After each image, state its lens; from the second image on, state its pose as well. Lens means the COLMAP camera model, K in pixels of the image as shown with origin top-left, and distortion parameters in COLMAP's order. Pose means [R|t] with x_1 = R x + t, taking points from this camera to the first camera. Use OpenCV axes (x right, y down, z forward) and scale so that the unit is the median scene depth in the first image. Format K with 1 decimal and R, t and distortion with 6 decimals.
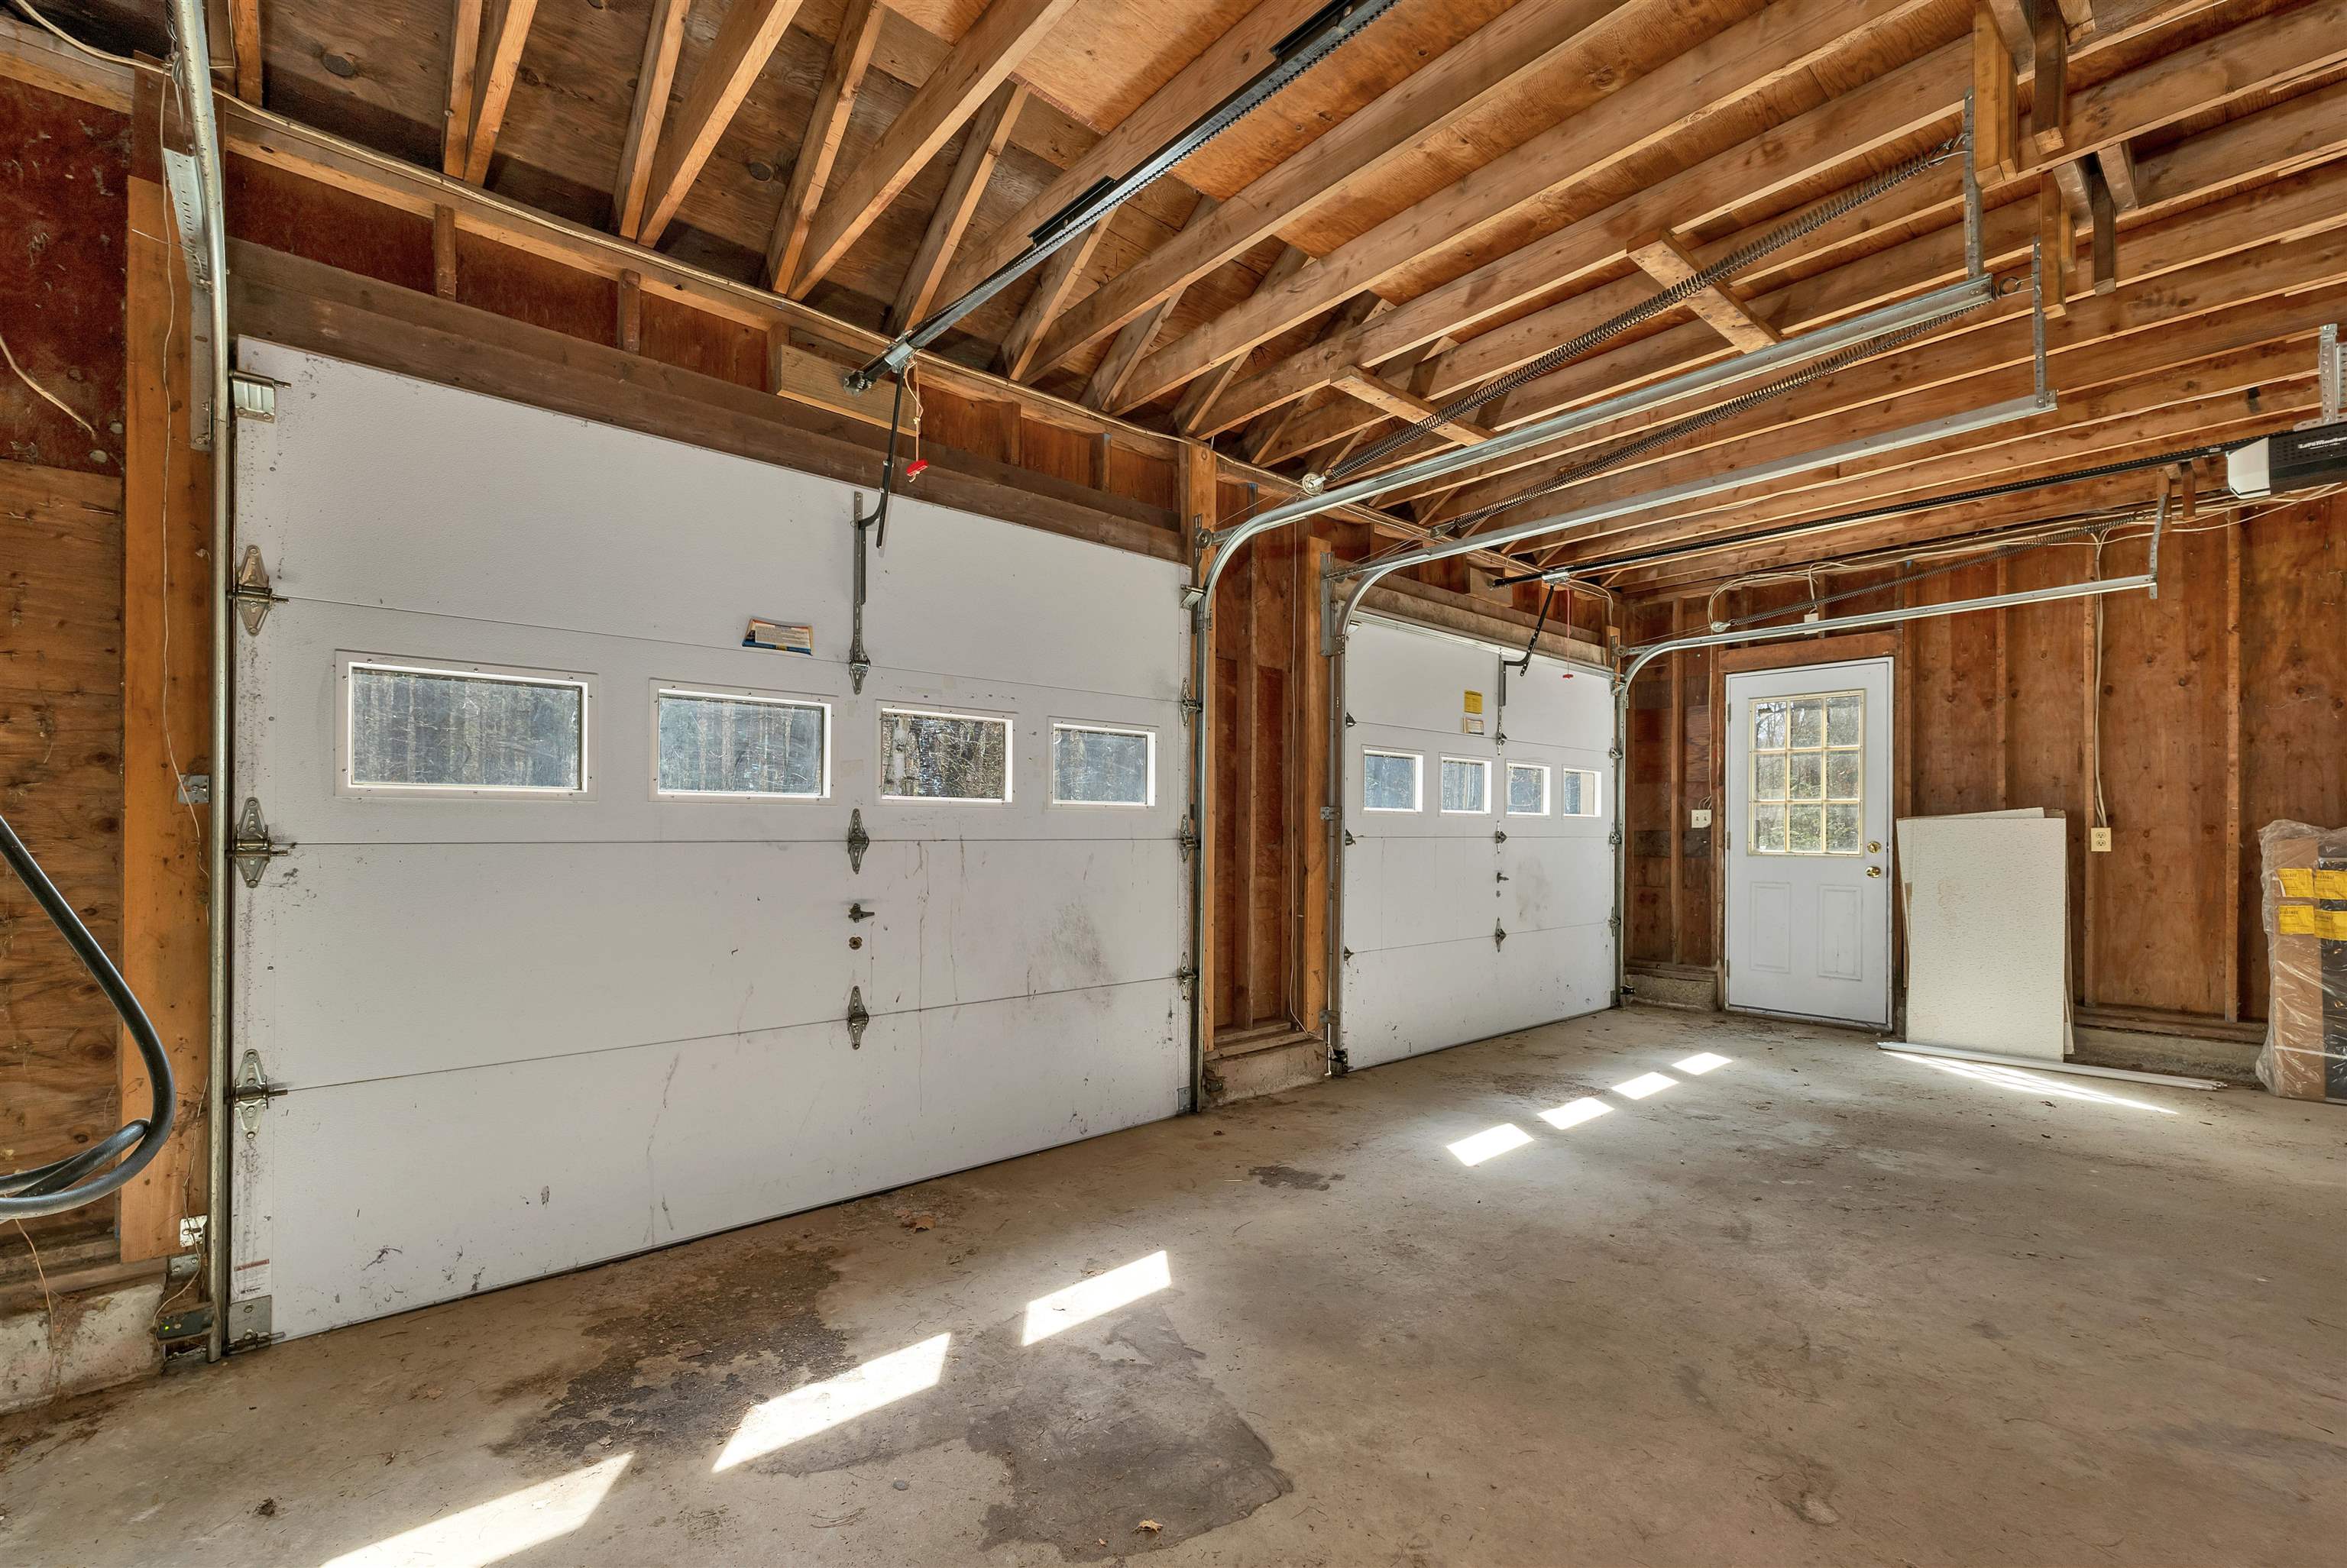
lens RADIAL K [[1010.0, 0, 1144.4], [0, 1010.0, 828.6], [0, 0, 1]] dist [-0.000080, 0.000197]
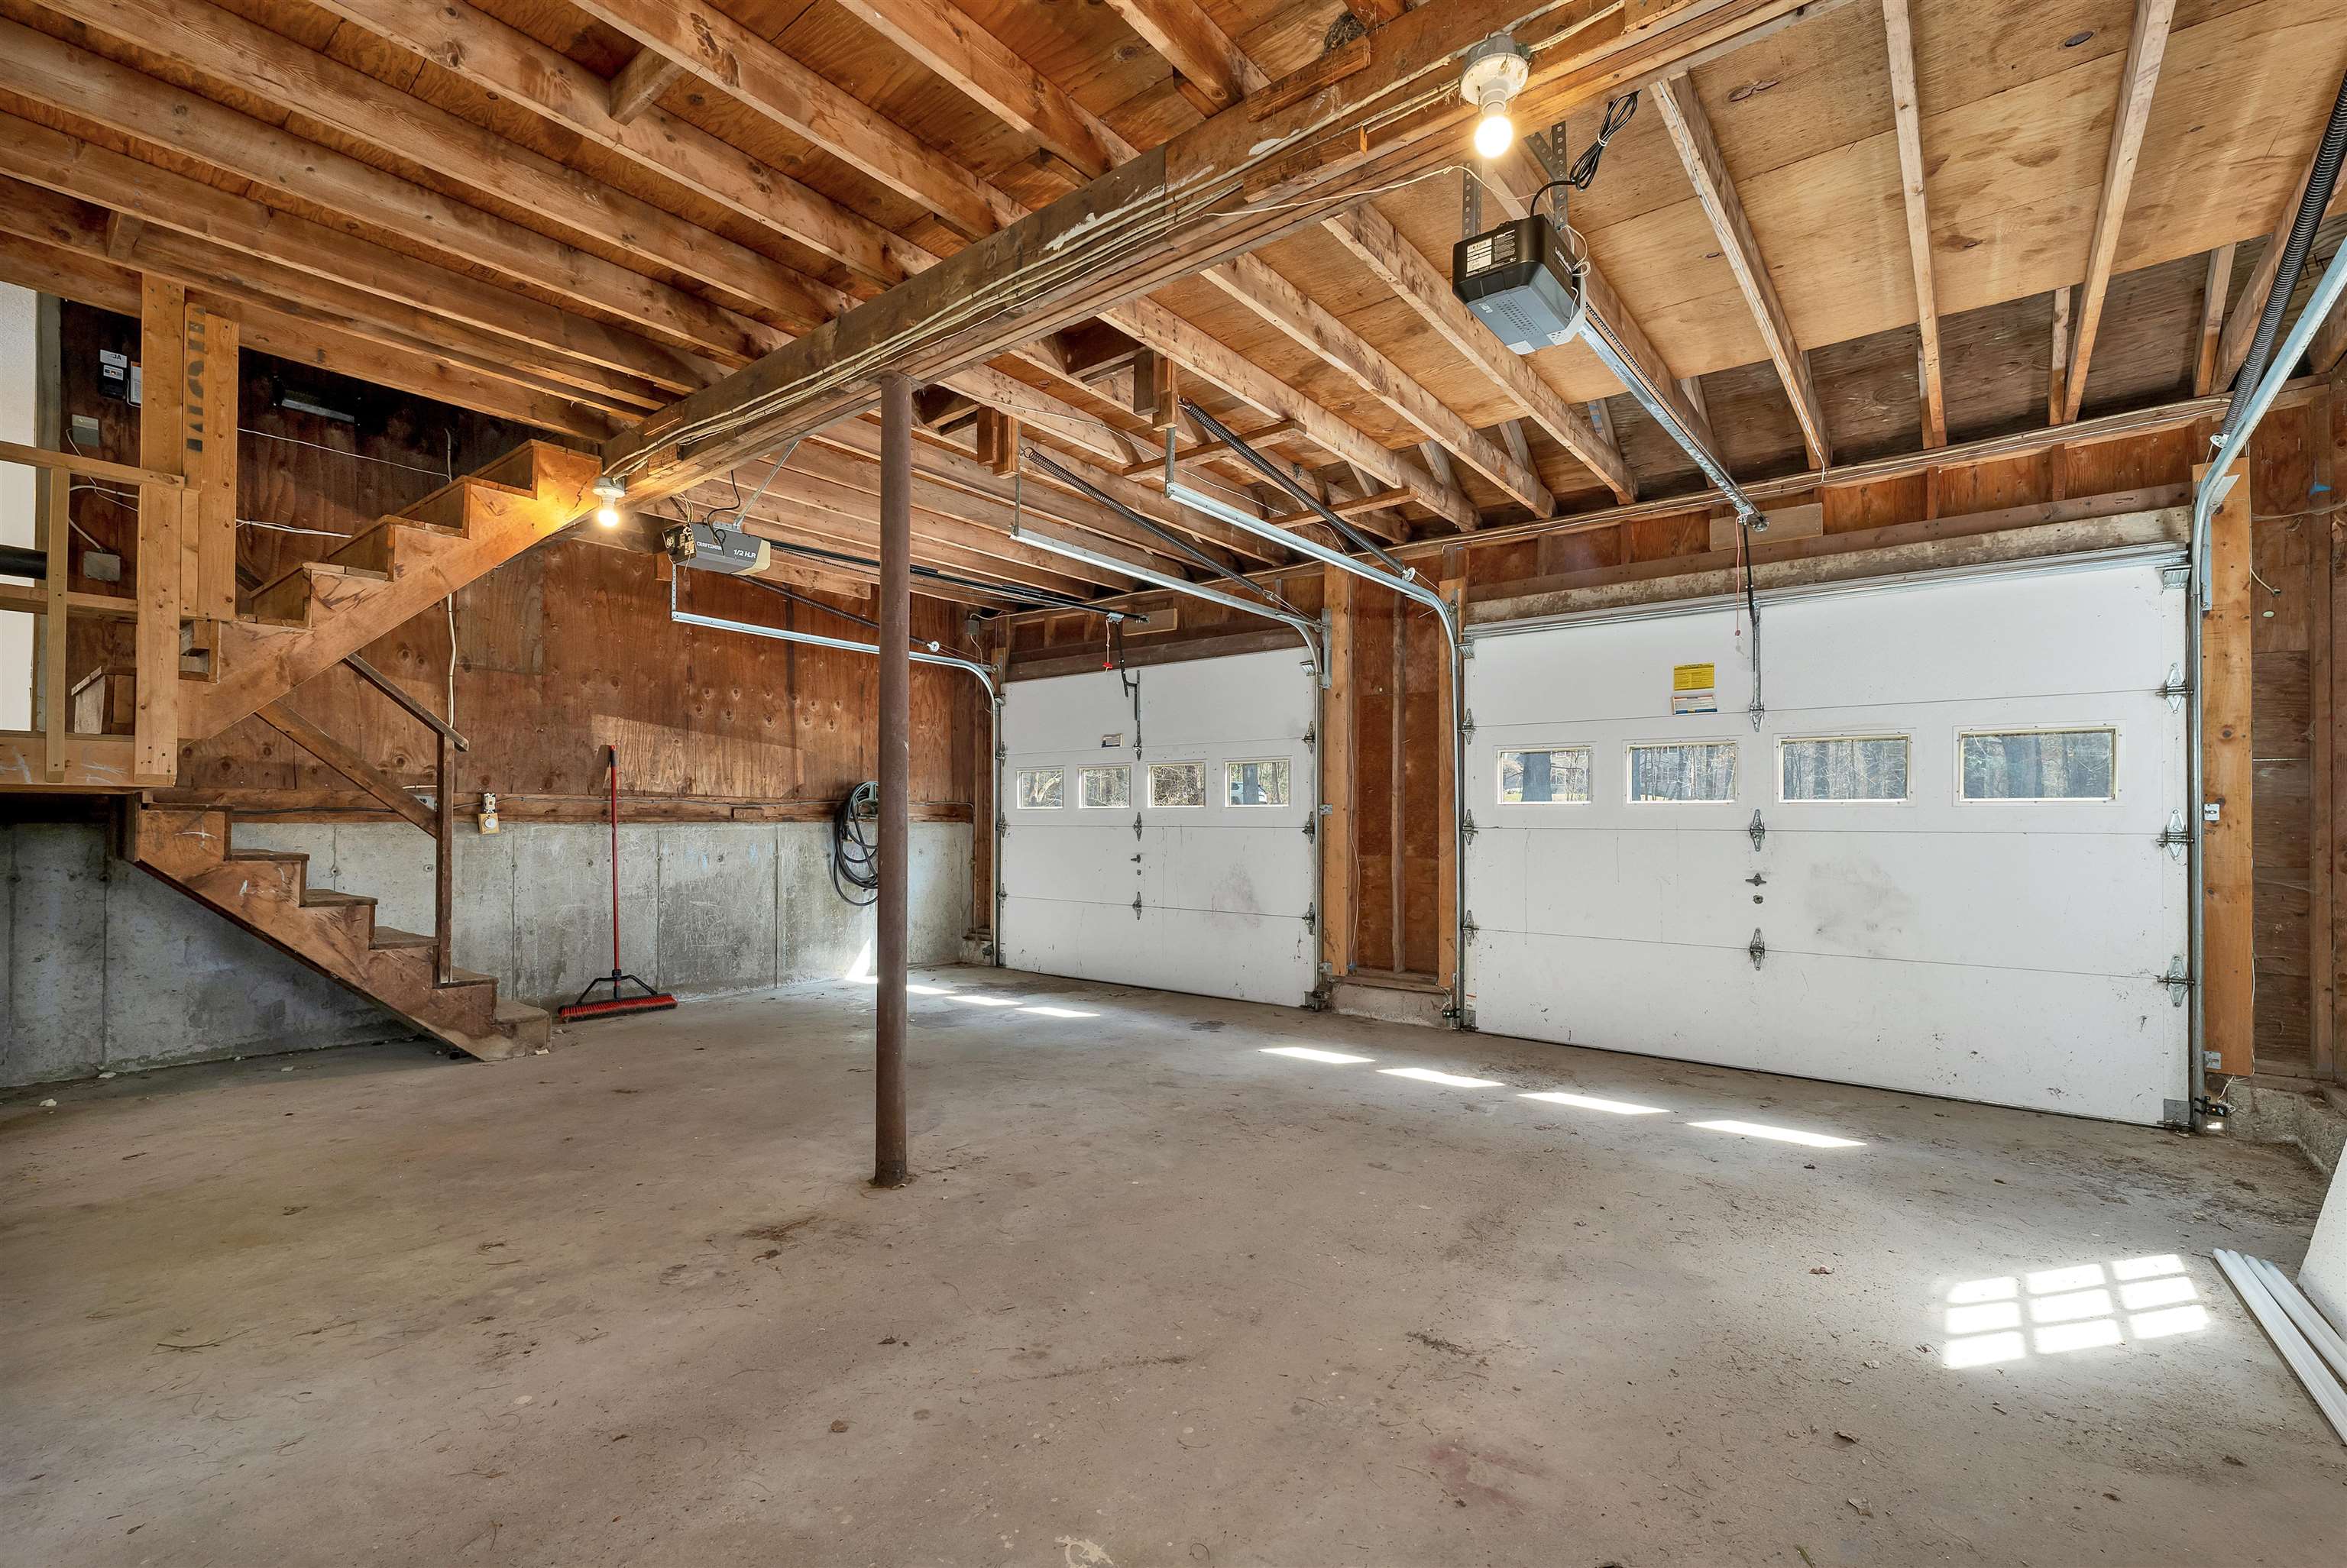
lens RADIAL K [[1010.0, 0, 1160.8], [0, 1010.0, 810.8], [0, 0, 1]] dist [-0.000080, 0.000197]
pose [[0.167252, -0.013094, -0.985827, 1.449109], [-0.003177, 0.999899, -0.013820, 0.006447], [0.985909, 0.005444, 0.167193, 0.510325]]
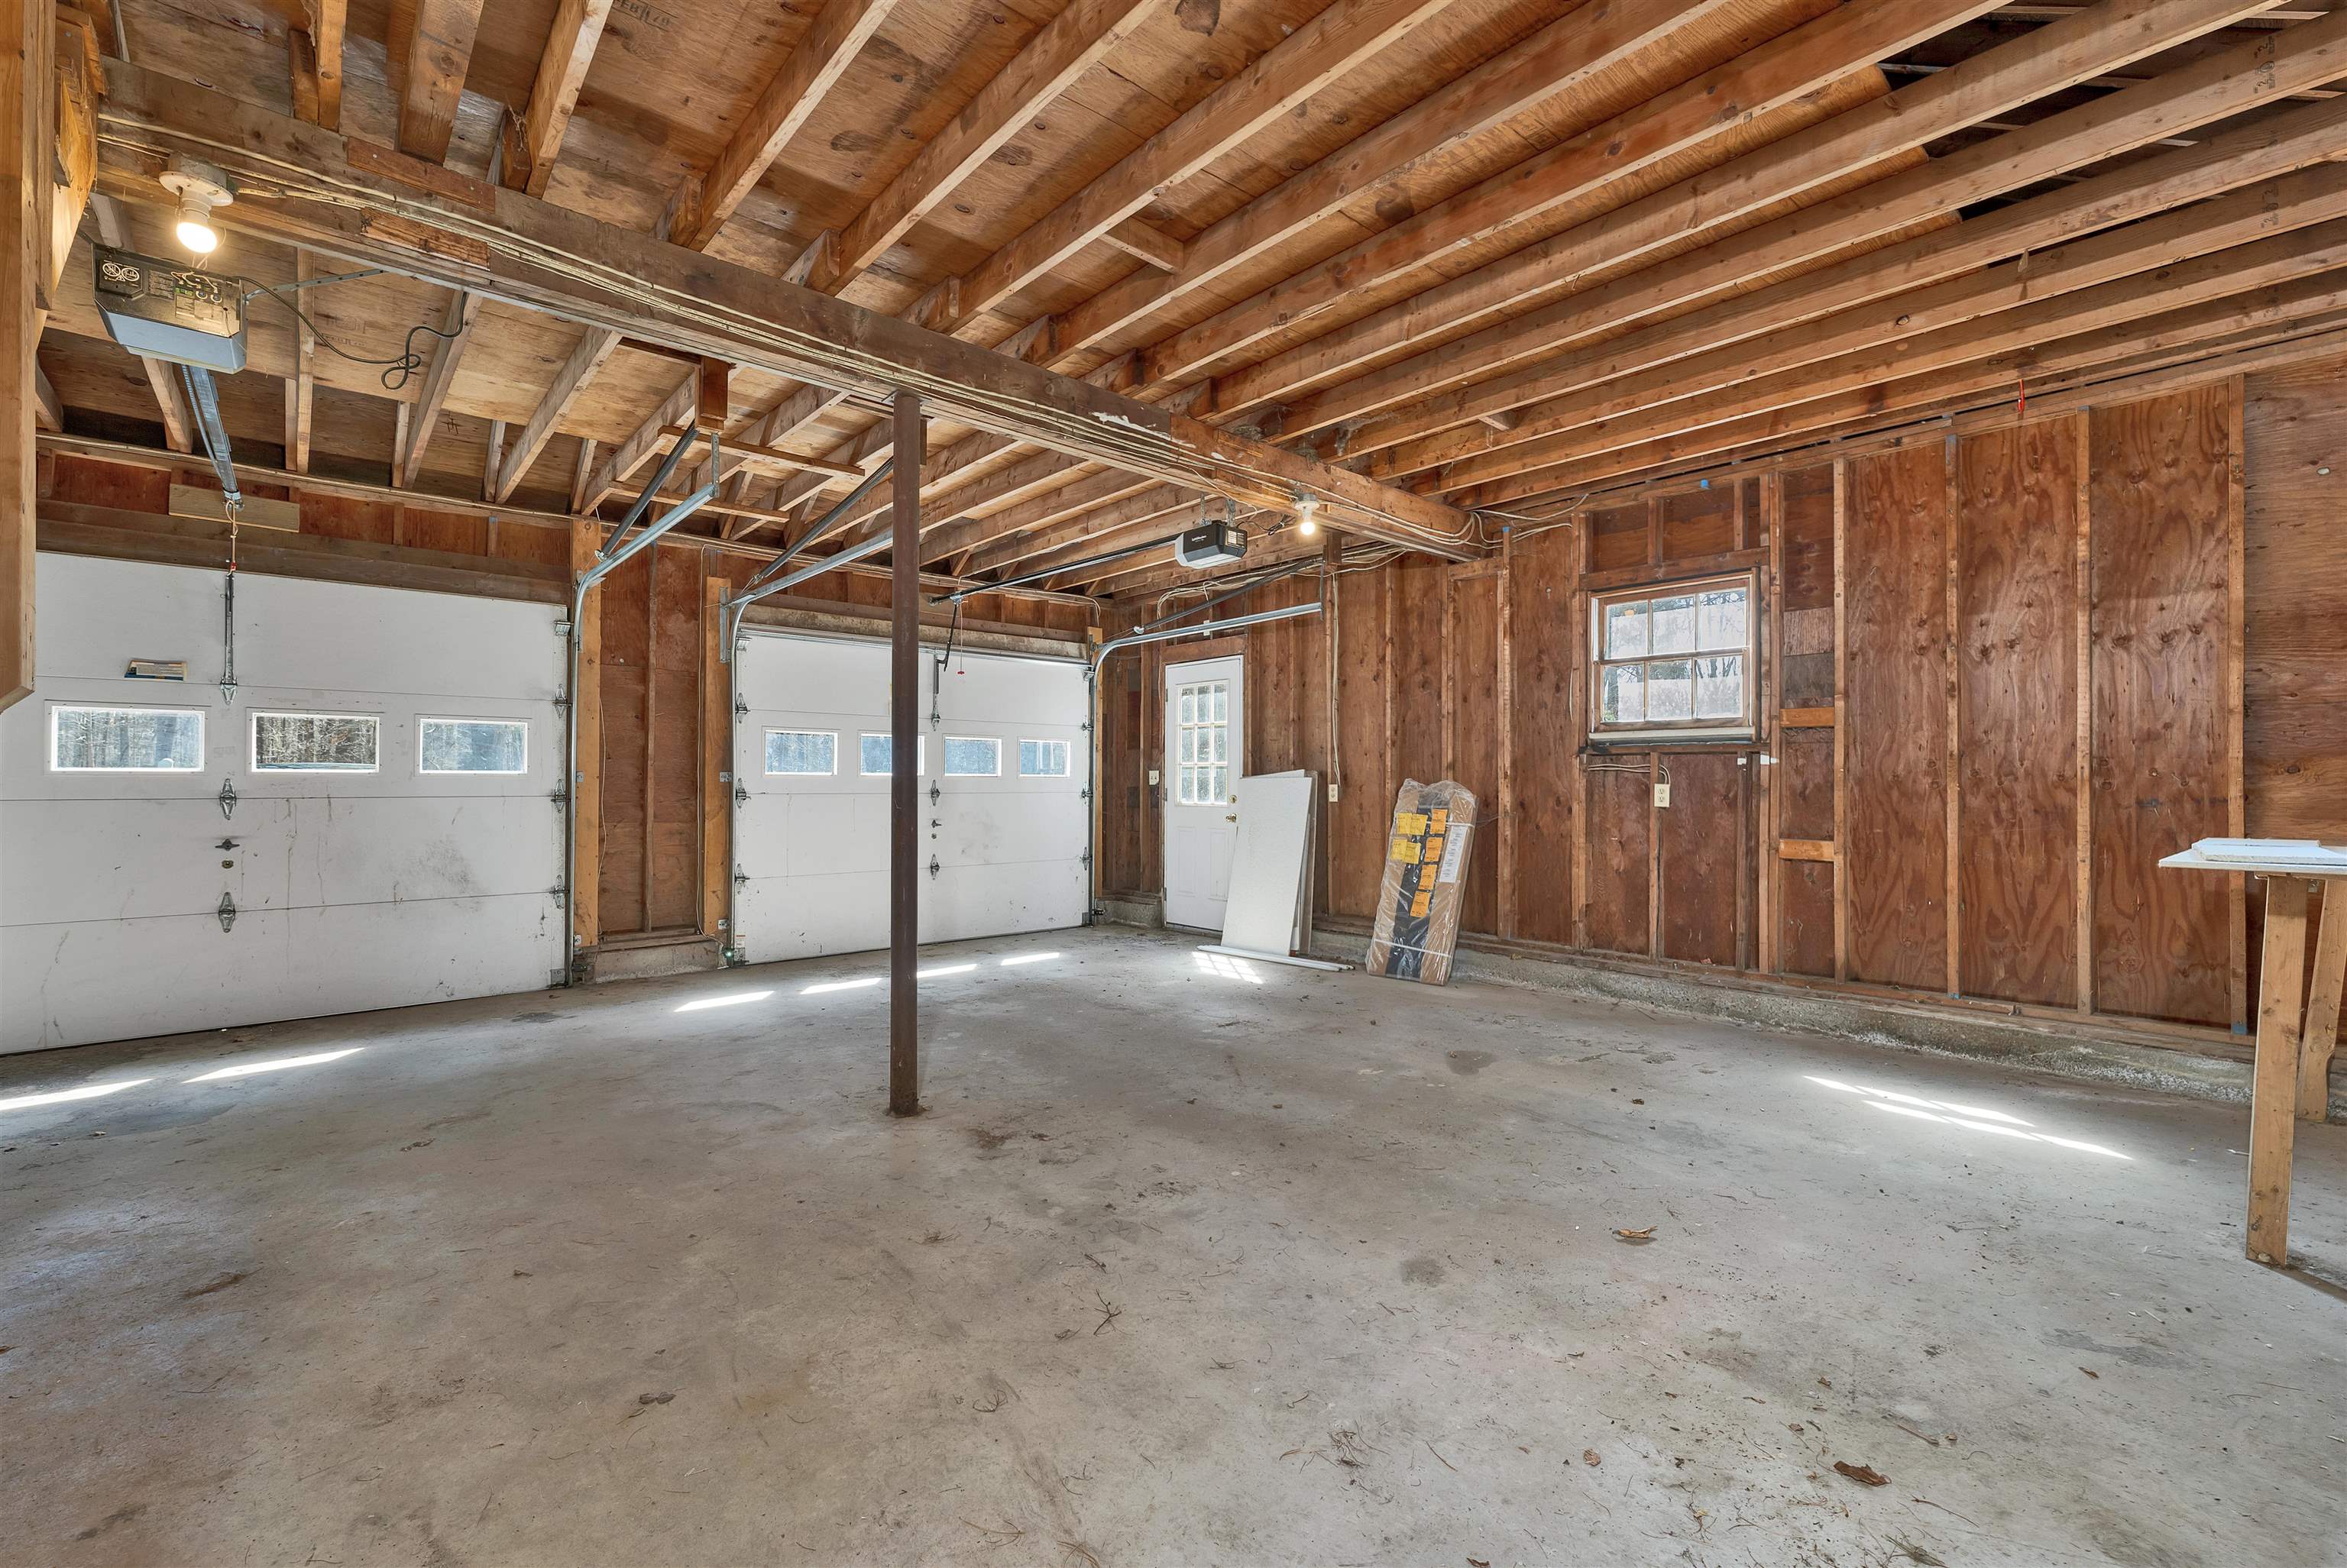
lens RADIAL K [[1010.0, 0, 1175.3], [0, 1010.0, 777.1], [0, 0, 1]] dist [-0.000080, 0.000197]
pose [[0.999944, -0.005422, 0.009080, 0.876914], [0.005499, 0.999949, -0.008475, 0.000321], [-0.009034, 0.008524, 0.999923, -0.430841]]
